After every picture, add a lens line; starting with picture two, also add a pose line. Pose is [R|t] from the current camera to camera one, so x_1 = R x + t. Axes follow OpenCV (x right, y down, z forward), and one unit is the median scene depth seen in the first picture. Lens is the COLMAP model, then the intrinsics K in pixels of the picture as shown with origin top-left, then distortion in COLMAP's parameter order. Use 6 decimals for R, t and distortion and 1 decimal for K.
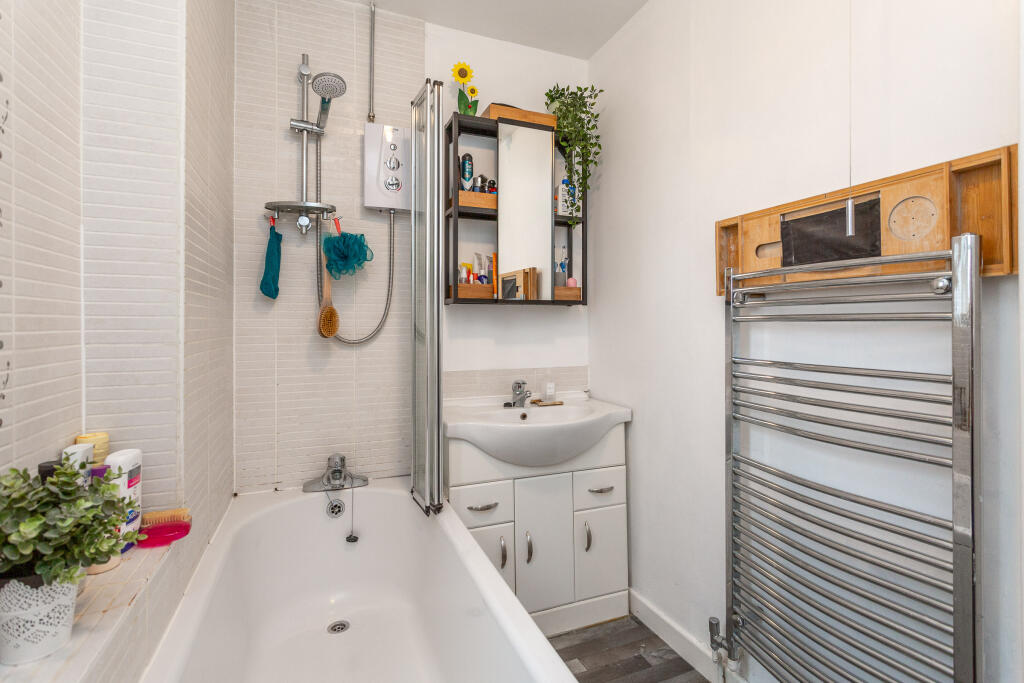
lens RADIAL K [[489.2, 0, 515.7], [0, 489.2, 324.1], [0, 0, 1]] dist [-0.000329, 0.000150]
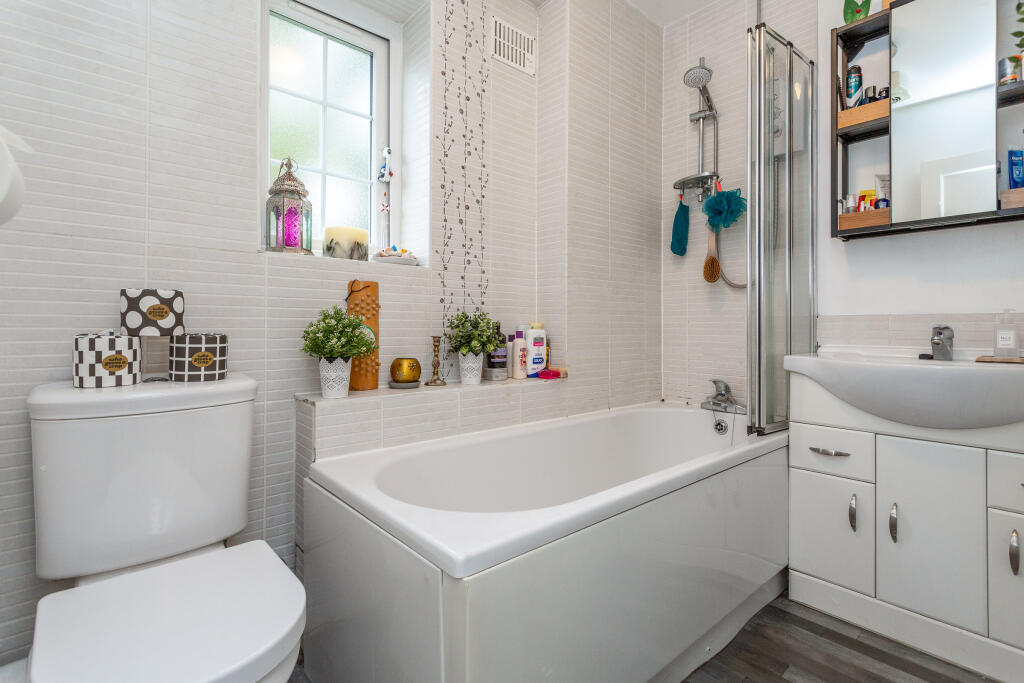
lens RADIAL K [[489.2, 0, 515.7], [0, 489.2, 324.1], [0, 0, 1]] dist [-0.000329, 0.000150]
pose [[0.324837, -0.005909, -0.945752, 0.587375], [-0.004256, 0.999961, -0.007710, 0.140333], [0.945760, 0.006530, 0.324799, 0.148122]]
